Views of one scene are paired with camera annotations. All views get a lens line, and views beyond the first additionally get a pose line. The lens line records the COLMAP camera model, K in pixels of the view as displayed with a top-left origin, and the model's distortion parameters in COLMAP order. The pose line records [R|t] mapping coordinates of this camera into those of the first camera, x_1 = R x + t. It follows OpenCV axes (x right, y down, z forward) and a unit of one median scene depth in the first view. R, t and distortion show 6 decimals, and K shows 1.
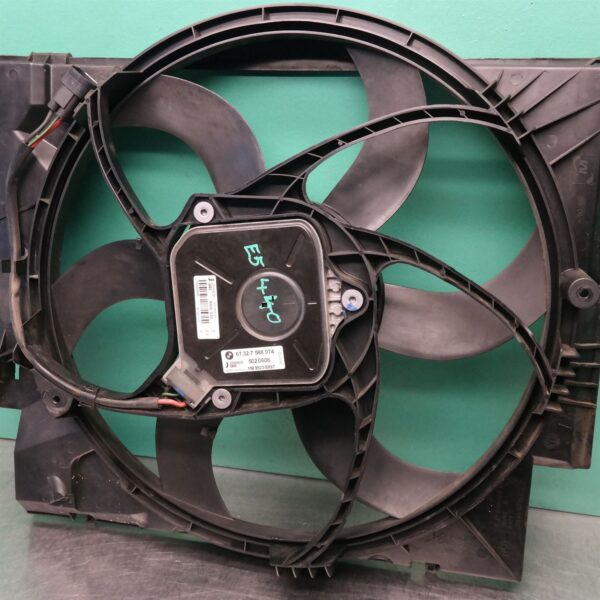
lens RADIAL K [[697.6, 0, 303.7], [0, 697.6, 301.1], [0, 0, 1]] dist [0.013104, 0.000000]
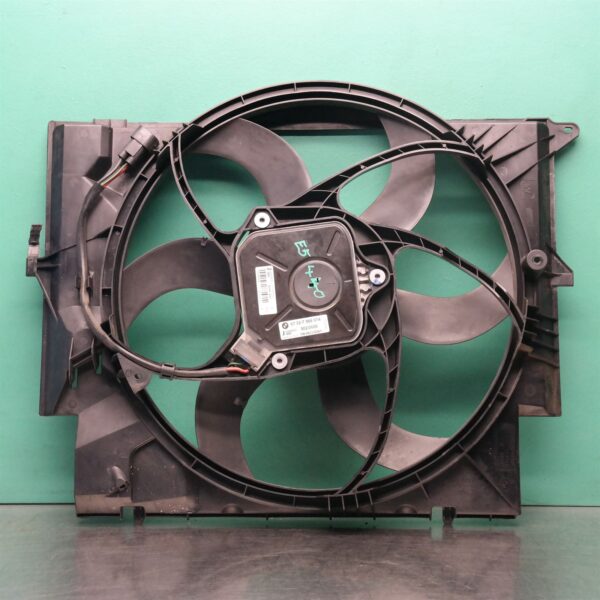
lens RADIAL K [[1312.5, 0, 303.4], [0, 1312.5, 300.7], [0, 0, 1]] dist [0.035896, 0.000000]
pose [[0.983685, -0.014934, 0.179280, -0.513578], [0.067519, 0.954347, -0.290971, 0.750935], [-0.166750, 0.298328, 0.939784, -1.321659]]
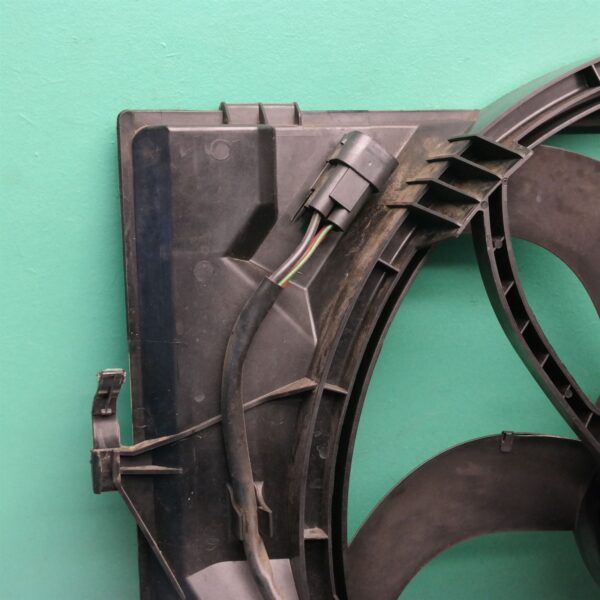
lens RADIAL K [[1014.7, 0, 300.6], [0, 1014.7, 299.6], [0, 0, 1]] dist [-0.099389, 0.000000]
pose [[0.897603, -0.113857, 0.425847, -0.774841], [0.139572, 0.989771, -0.029561, -0.209599], [-0.418125, 0.085971, 0.904312, 0.361414]]
